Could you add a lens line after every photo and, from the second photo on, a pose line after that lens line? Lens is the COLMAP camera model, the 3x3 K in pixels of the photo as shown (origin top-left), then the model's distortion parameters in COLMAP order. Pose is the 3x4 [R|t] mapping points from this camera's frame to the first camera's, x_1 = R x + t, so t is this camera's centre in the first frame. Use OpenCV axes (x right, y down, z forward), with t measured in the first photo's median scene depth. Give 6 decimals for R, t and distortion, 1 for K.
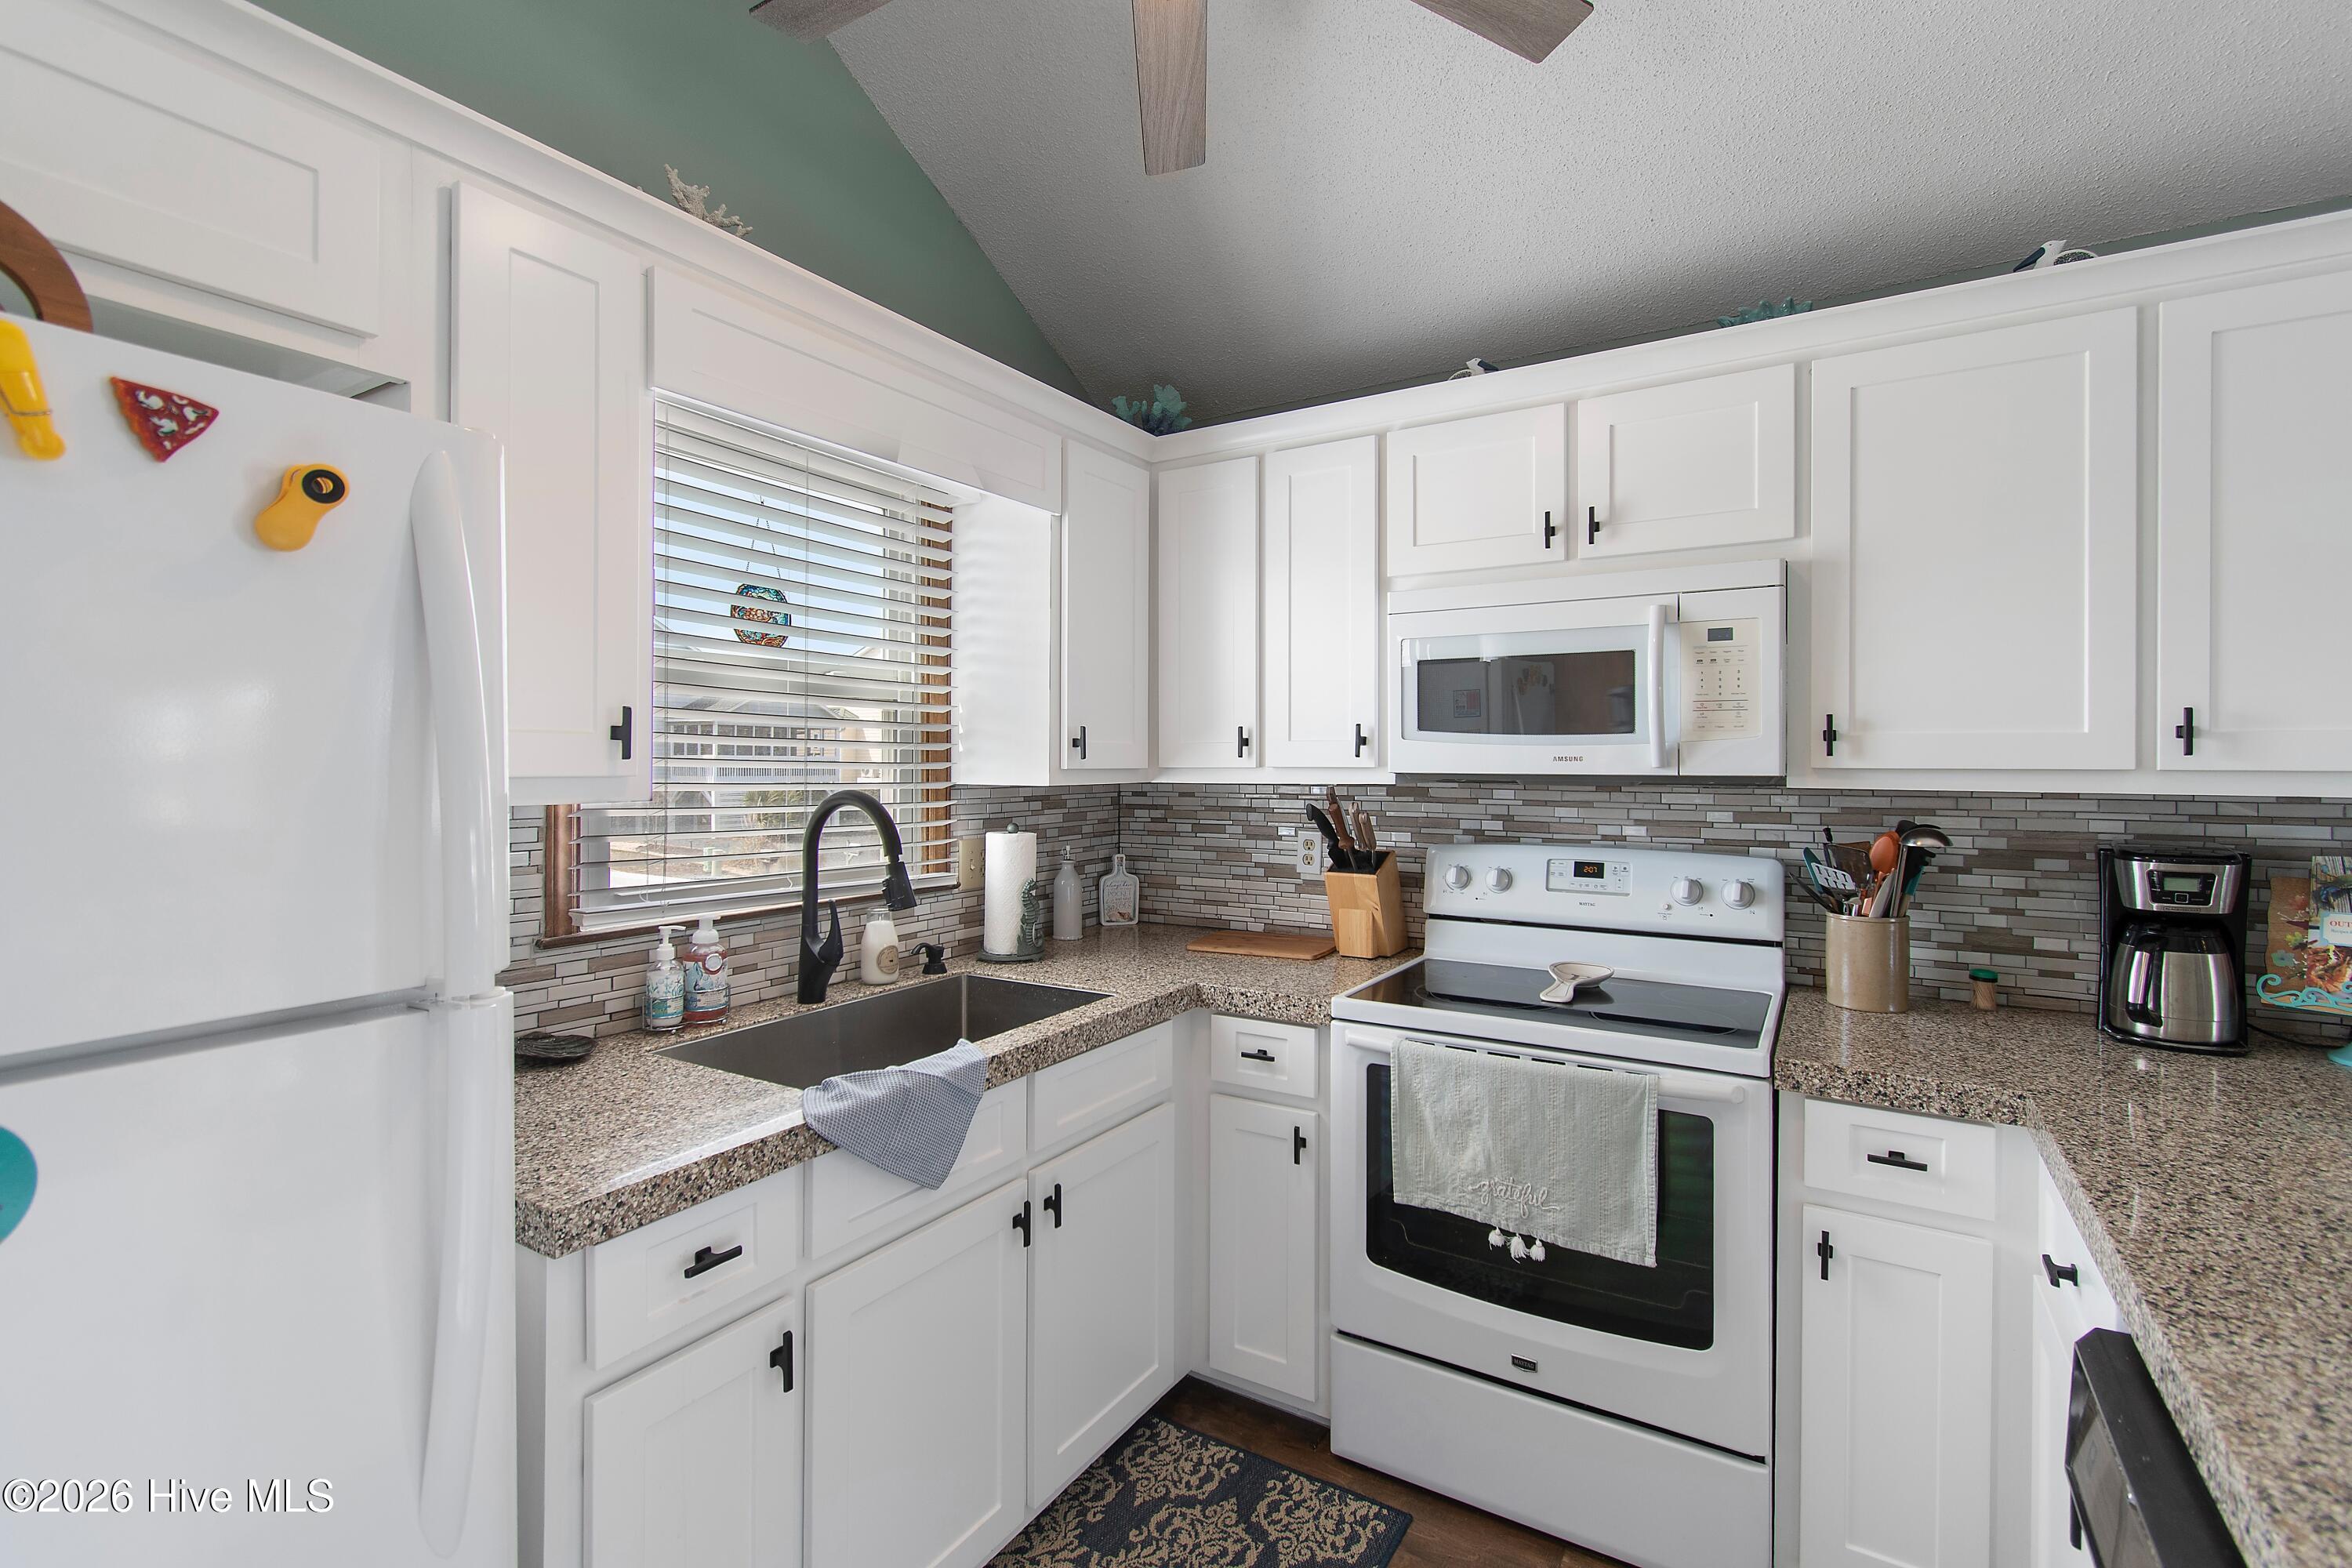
lens RADIAL K [[1061.2, 0, 1173.2], [0, 1061.2, 759.4], [0, 0, 1]] dist [0.018288, -0.000027]
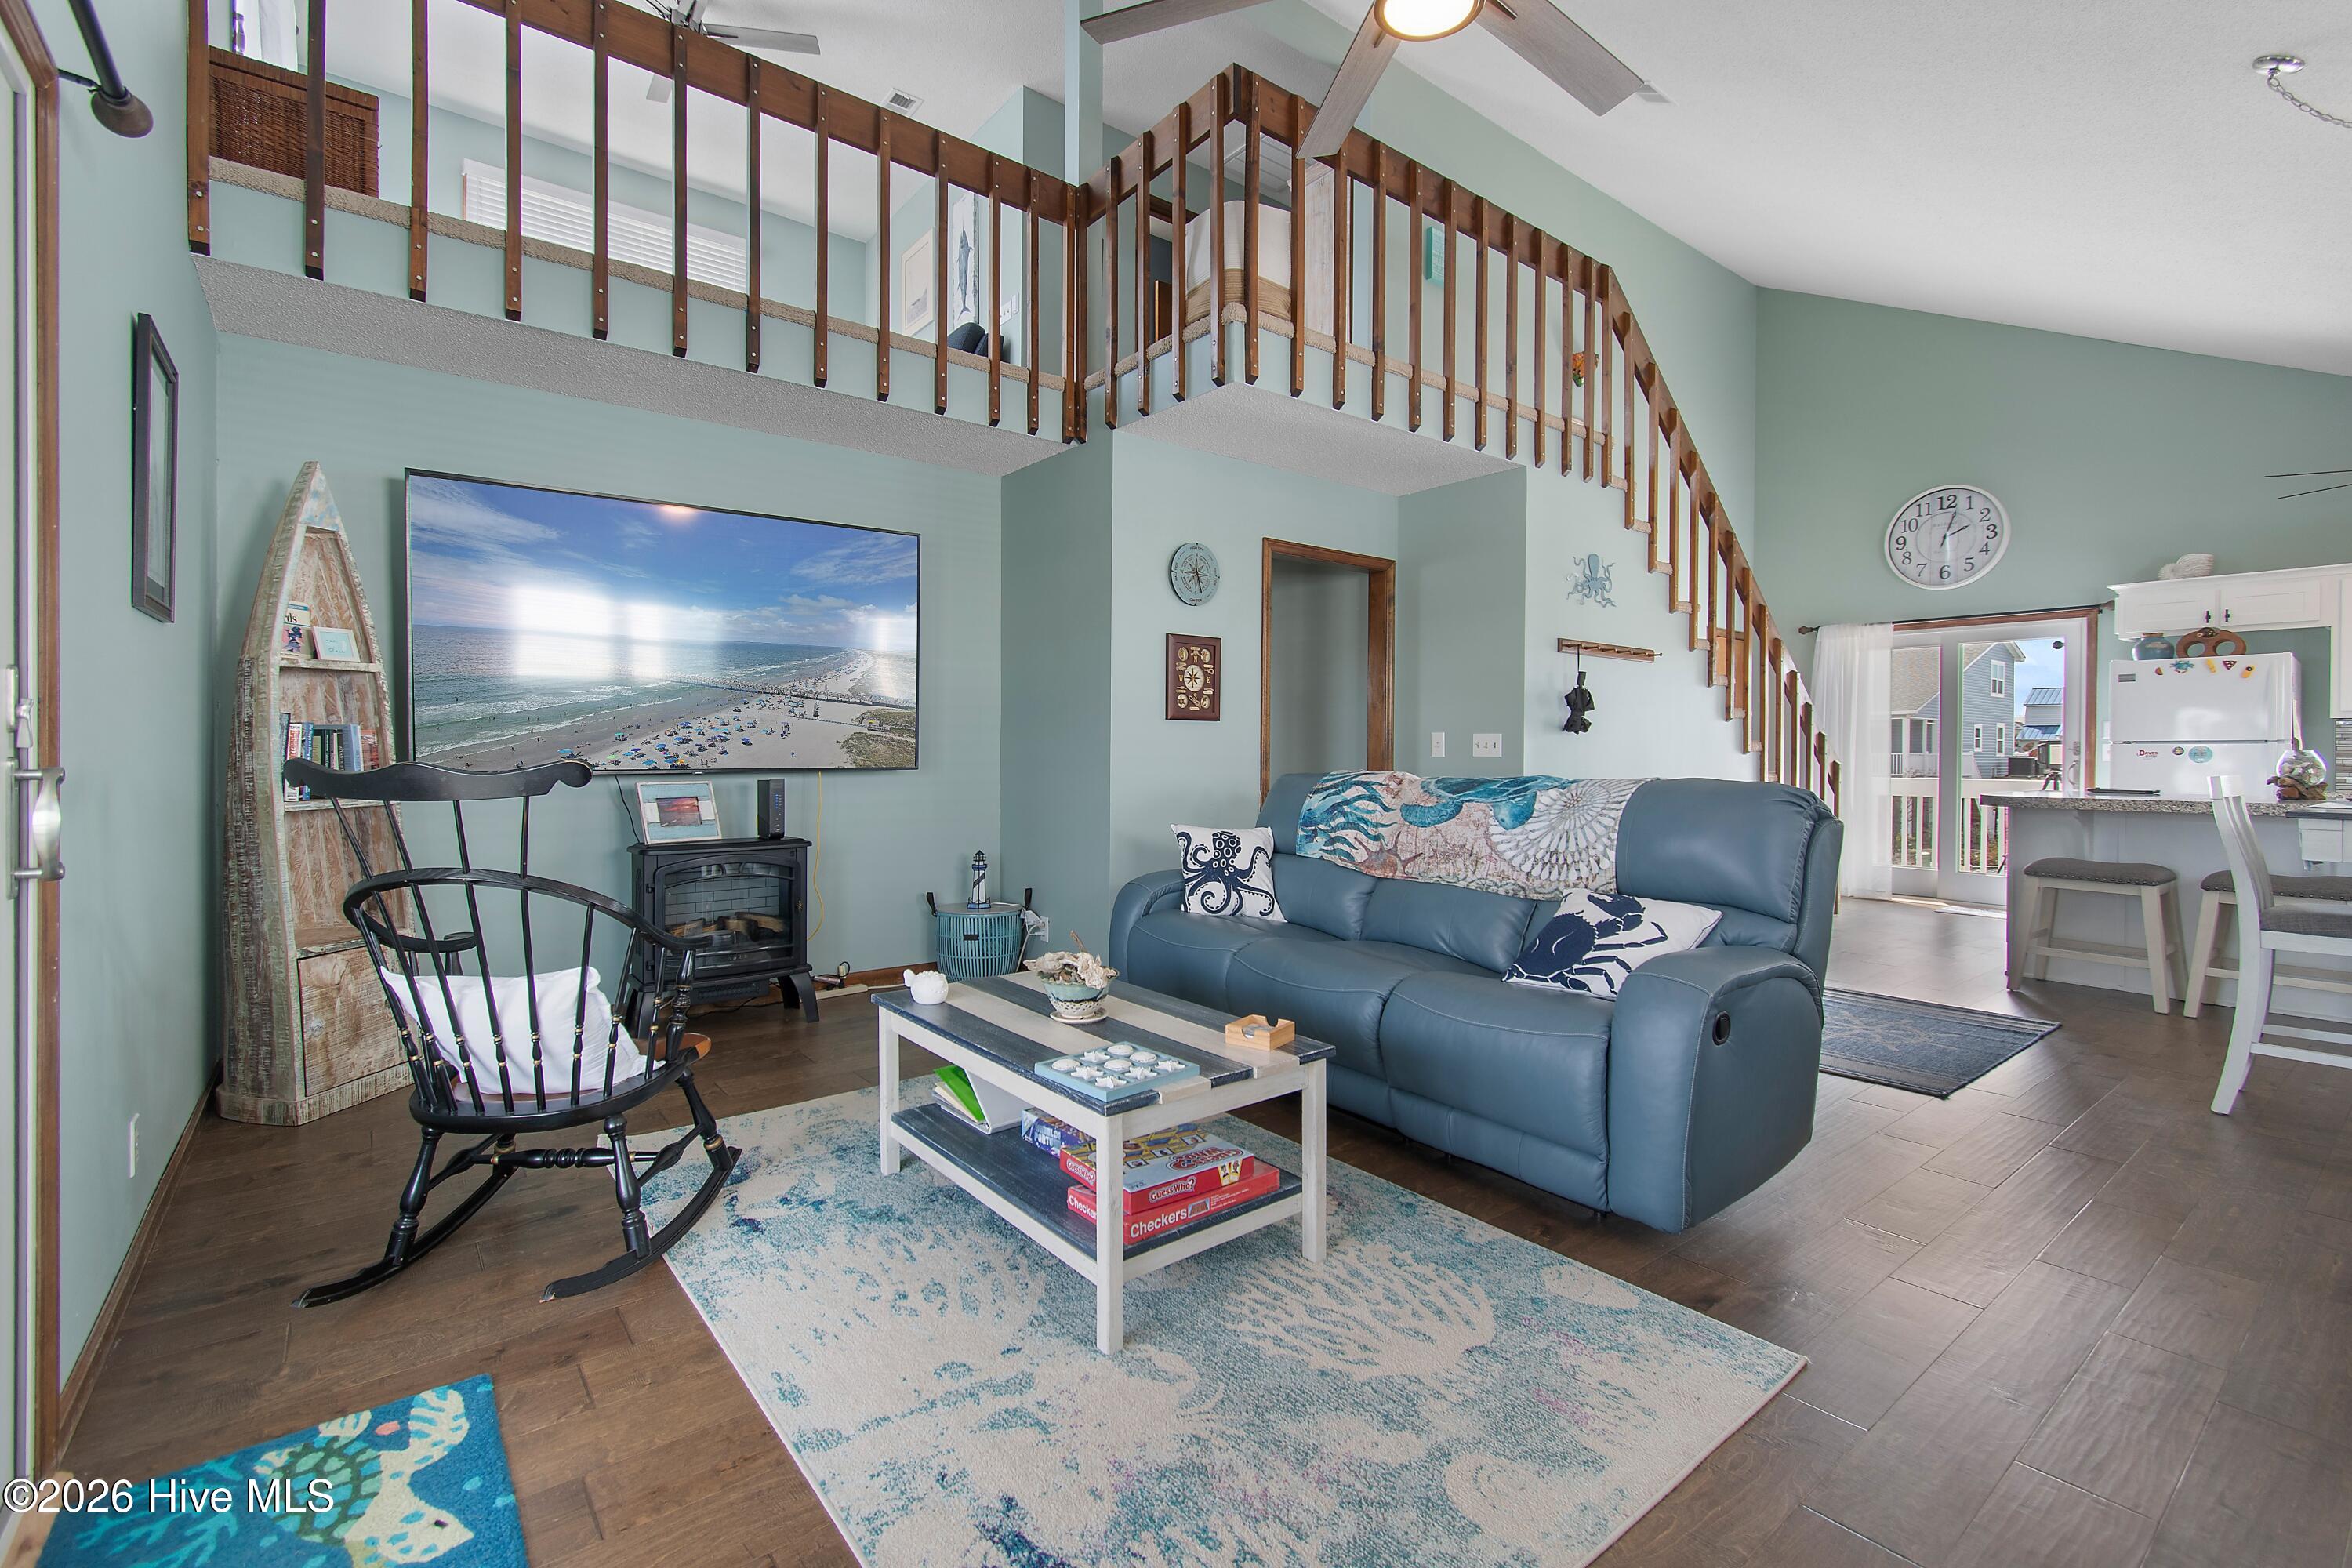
lens RADIAL K [[1034.5, 0, 1177.2], [0, 1034.5, 763.3], [0, 0, 1]] dist [-0.001149, -0.000360]
pose [[-0.334400, 0.001373, -0.942430, 3.027498], [-0.007473, 0.999964, 0.004108, 0.151913], [0.942402, 0.008417, -0.334378, -1.290603]]
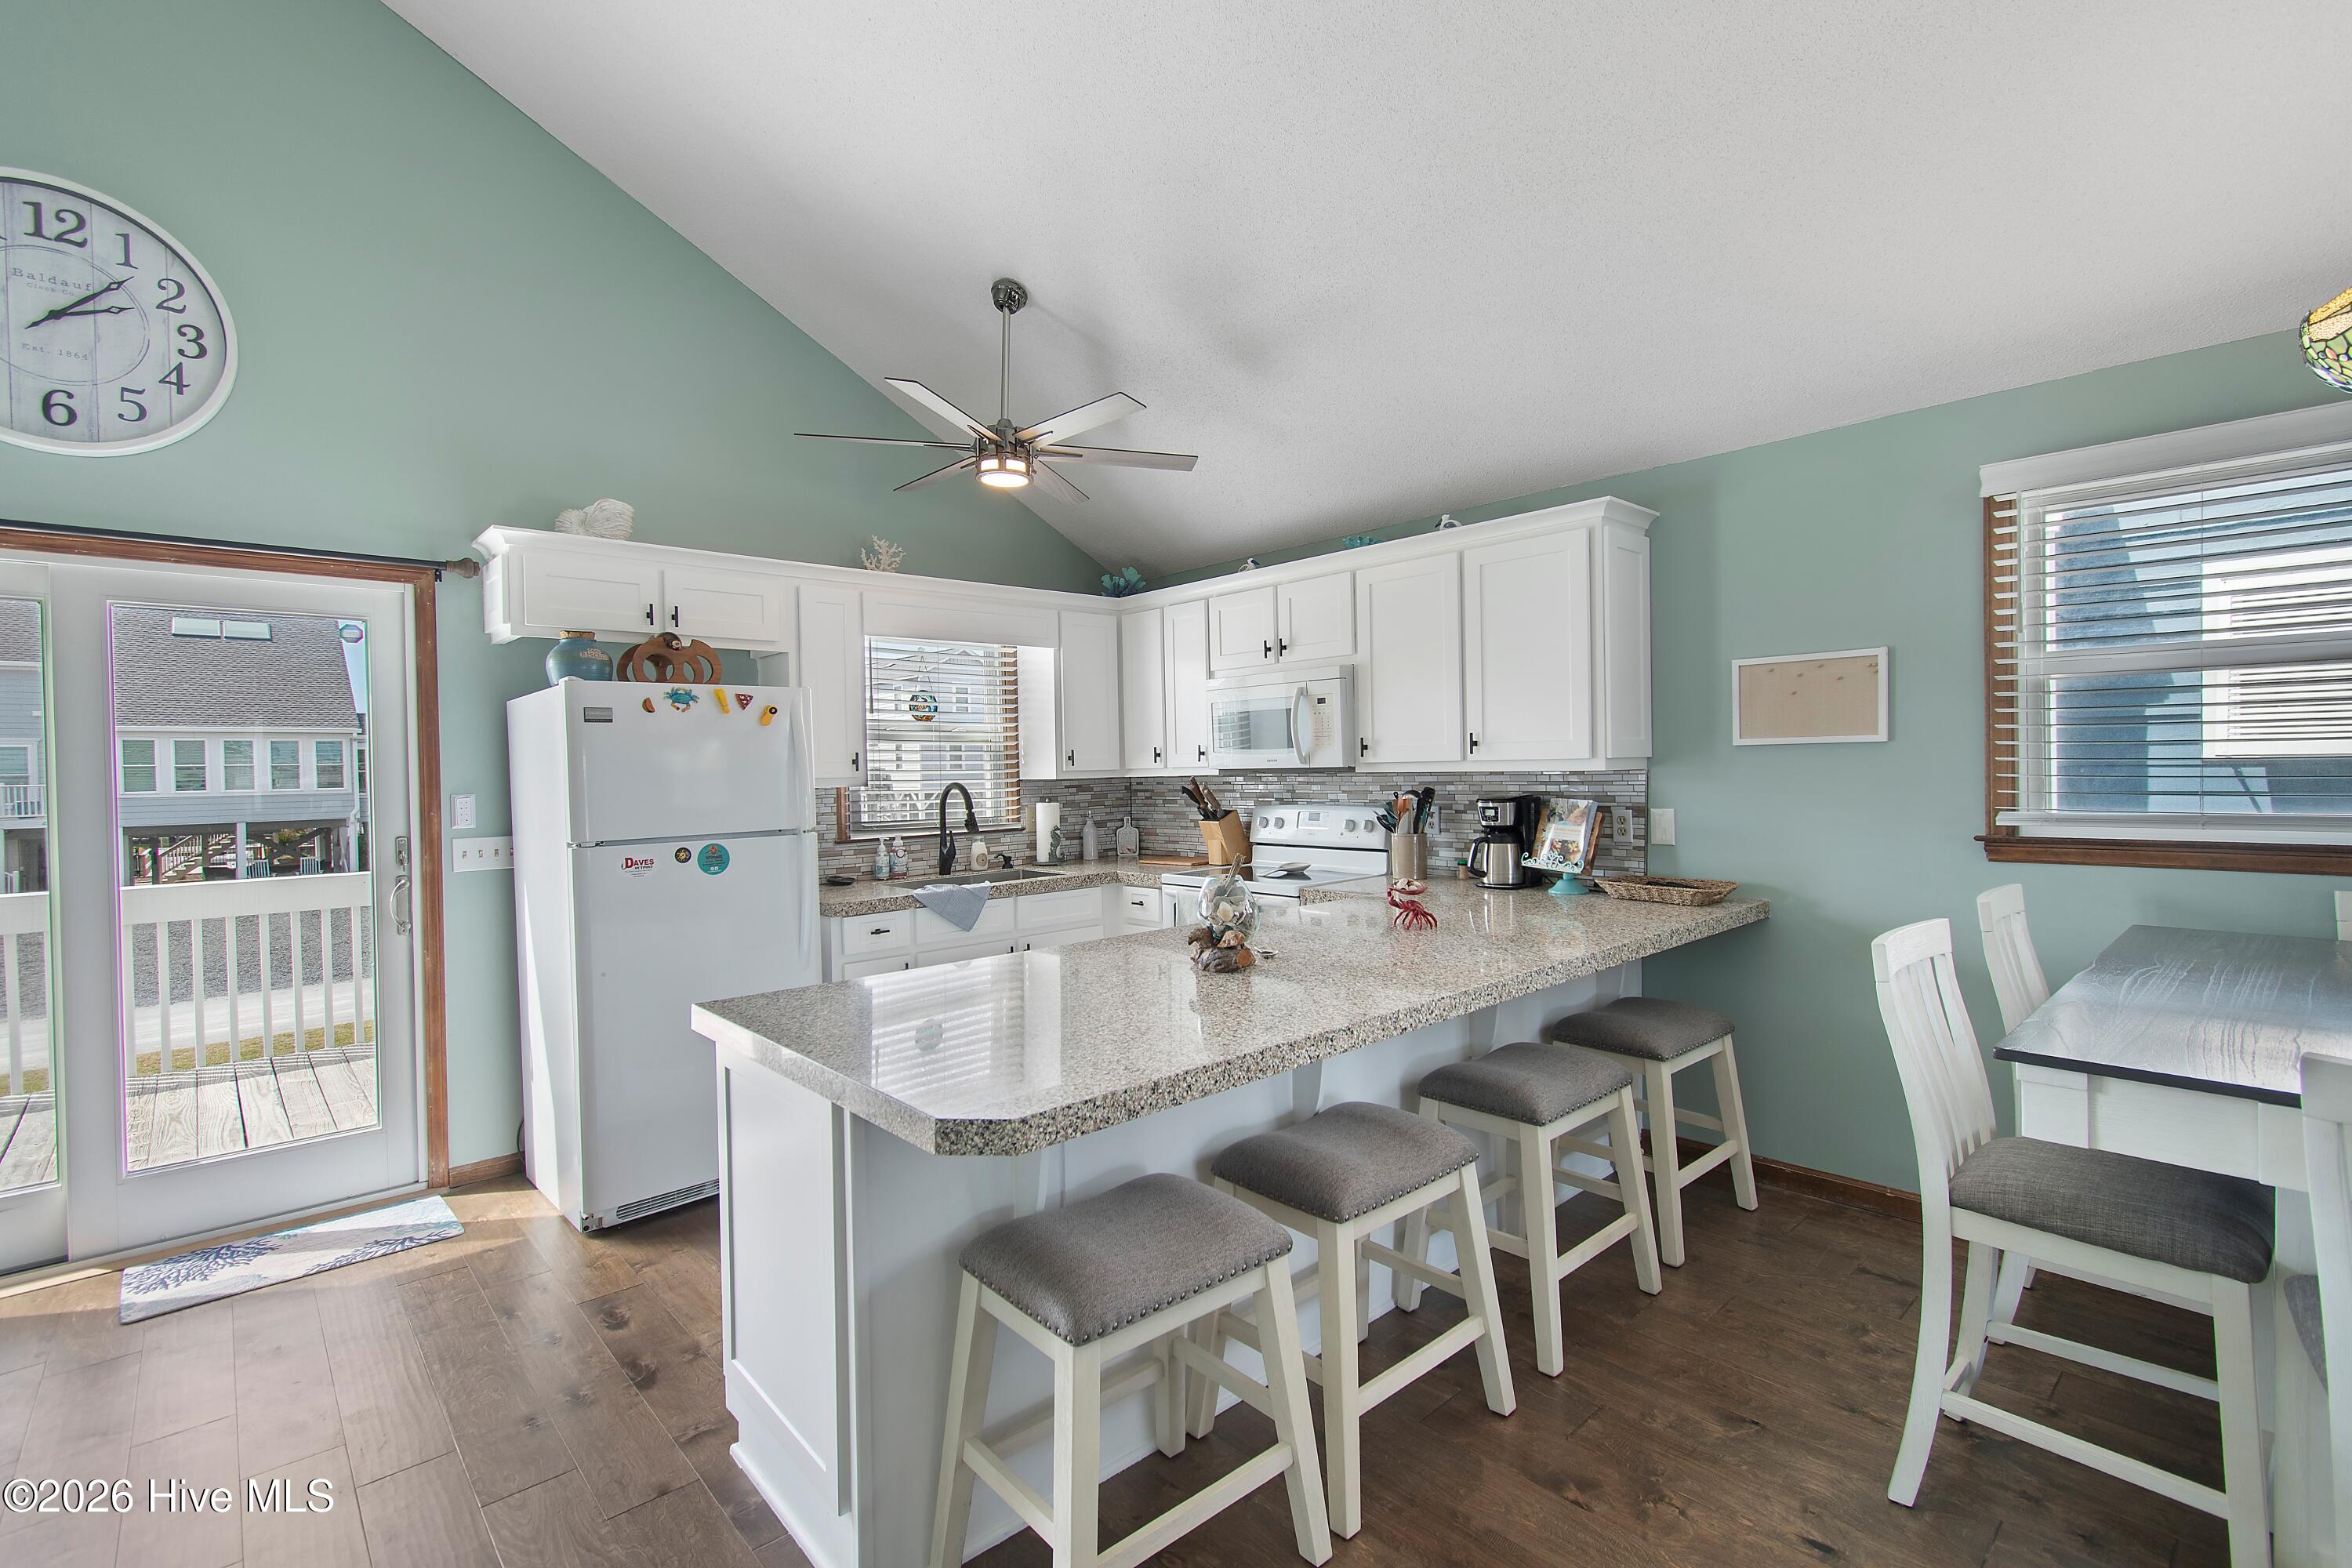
lens RADIAL K [[1030.4, 0, 1166.4], [0, 1030.4, 775.1], [0, 0, 1]] dist [0.002707, 0.000154]
pose [[0.962978, -0.020811, -0.268776, 0.673170], [0.024607, 0.999639, 0.010762, 0.000841], [0.268455, -0.016978, 0.963142, -0.939574]]
